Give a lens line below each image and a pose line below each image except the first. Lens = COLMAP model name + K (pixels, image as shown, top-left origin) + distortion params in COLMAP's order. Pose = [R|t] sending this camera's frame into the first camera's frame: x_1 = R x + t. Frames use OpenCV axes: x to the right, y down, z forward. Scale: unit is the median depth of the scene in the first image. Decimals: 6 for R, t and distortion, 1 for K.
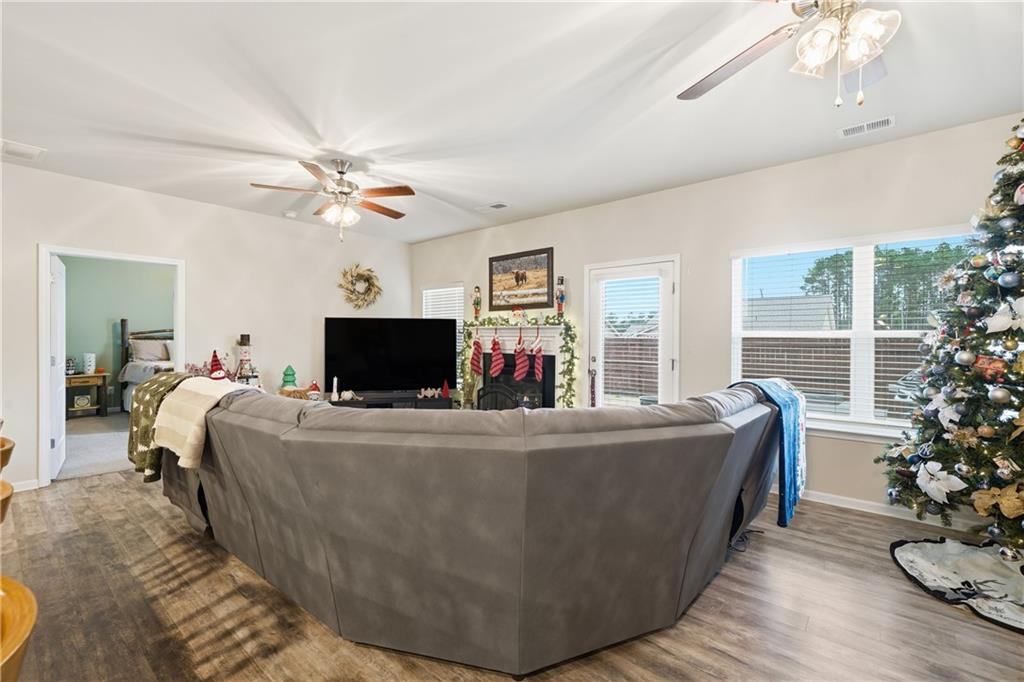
lens RADIAL K [[440.9, 0, 515.8], [0, 440.9, 338.8], [0, 0, 1]] dist [-0.008344, 0.000091]
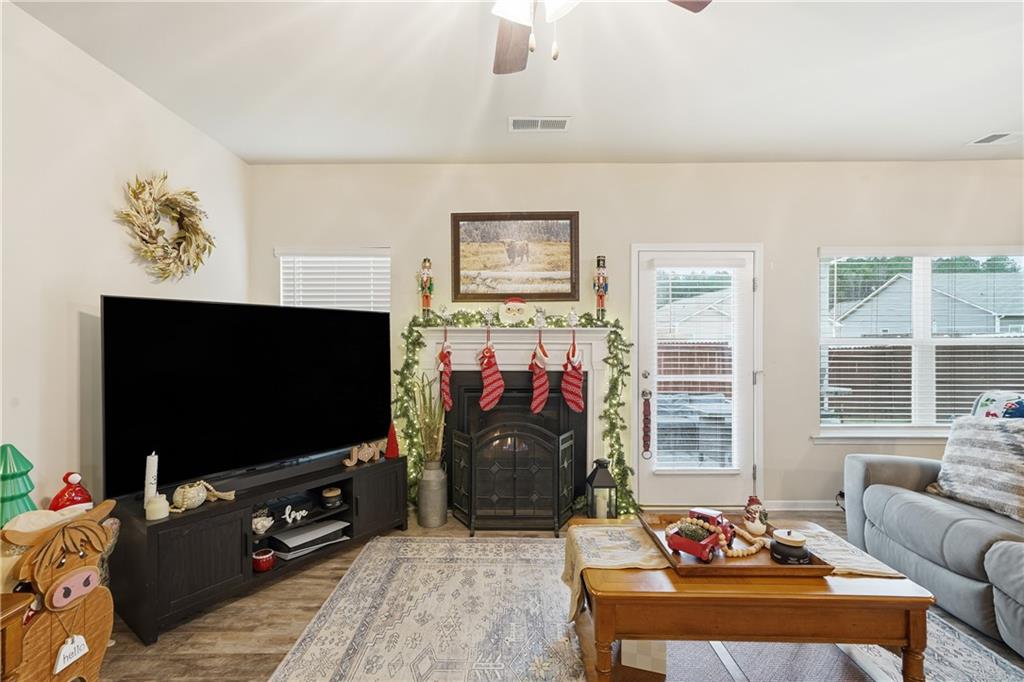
lens RADIAL K [[440.9, 0, 509.3], [0, 440.9, 337.6], [0, 0, 1]] dist [-0.008344, 0.000091]
pose [[0.779586, 0.001630, 0.626293, -0.405853], [0.001450, 0.999989, -0.004408, -0.010894], [-0.626294, 0.004345, 0.779575, 0.512437]]
